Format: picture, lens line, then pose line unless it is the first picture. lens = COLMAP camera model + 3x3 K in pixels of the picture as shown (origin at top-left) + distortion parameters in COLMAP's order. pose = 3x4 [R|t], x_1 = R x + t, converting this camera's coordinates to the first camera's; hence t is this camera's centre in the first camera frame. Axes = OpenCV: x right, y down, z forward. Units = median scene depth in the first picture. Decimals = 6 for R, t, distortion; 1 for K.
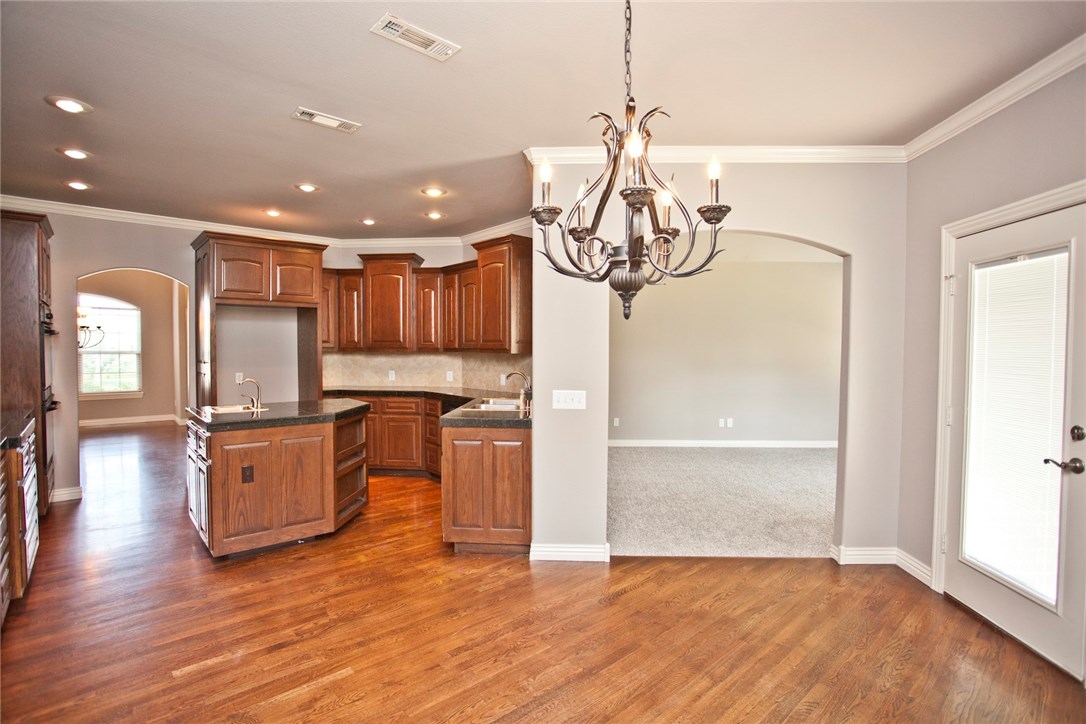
lens RADIAL K [[536.7, 0, 549.0], [0, 536.7, 361.1], [0, 0, 1]] dist [-0.093778, 0.048503]
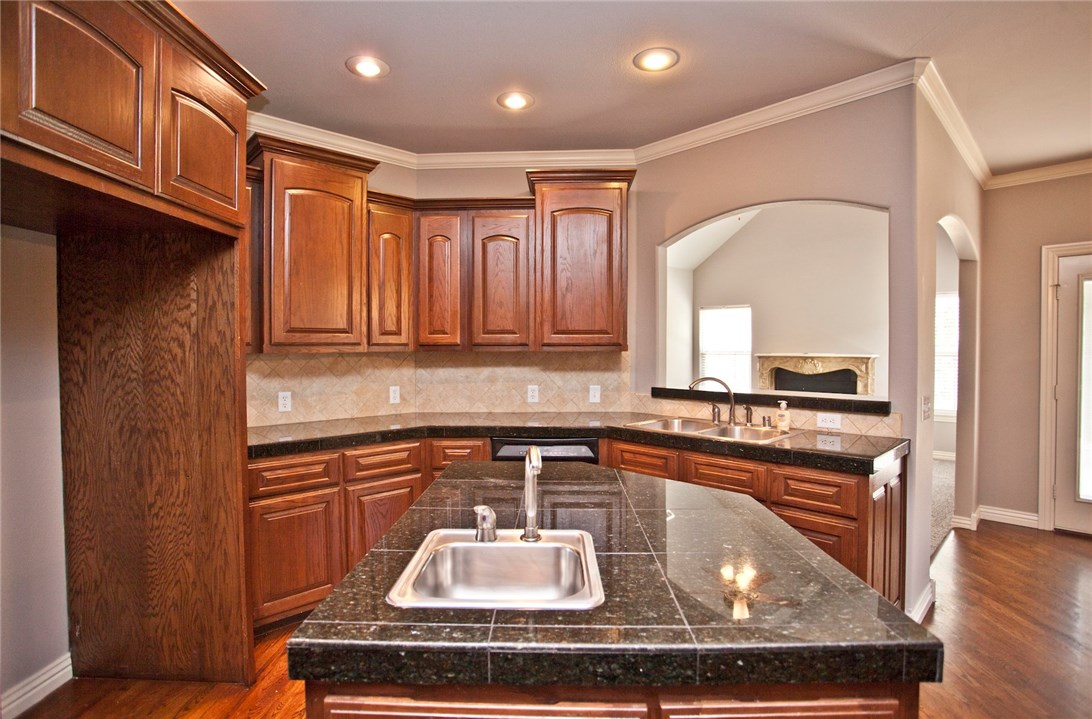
lens RADIAL K [[538.2, 0, 546.1], [0, 538.2, 352.8], [0, 0, 1]] dist [-0.091351, 0.046742]
pose [[0.674731, -0.012429, 0.737959, -0.617797], [0.025963, 0.999639, -0.006902, -0.010341], [-0.737607, 0.023817, 0.674810, 0.628756]]
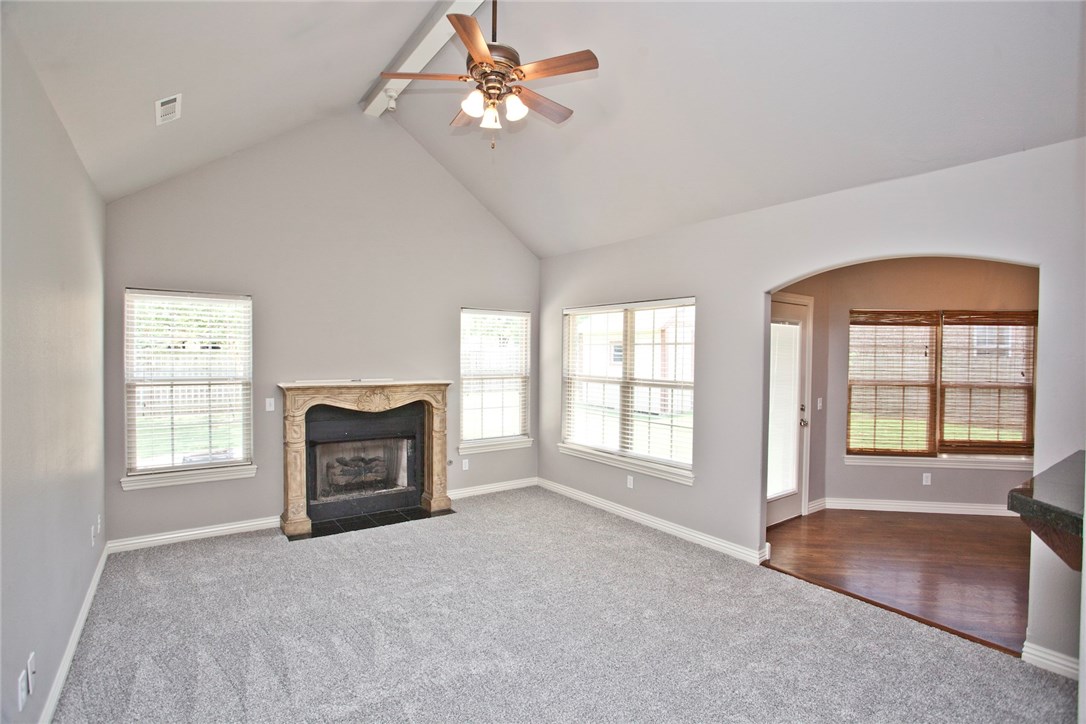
lens RADIAL K [[528.2, 0, 543.0], [0, 528.2, 362.0], [0, 0, 1]] dist [-0.056389, 0.021523]
pose [[-0.636159, -0.003027, 0.771552, -0.025240], [0.008952, 0.999896, 0.011304, -0.040930], [-0.771506, 0.014098, -0.636066, 1.442318]]
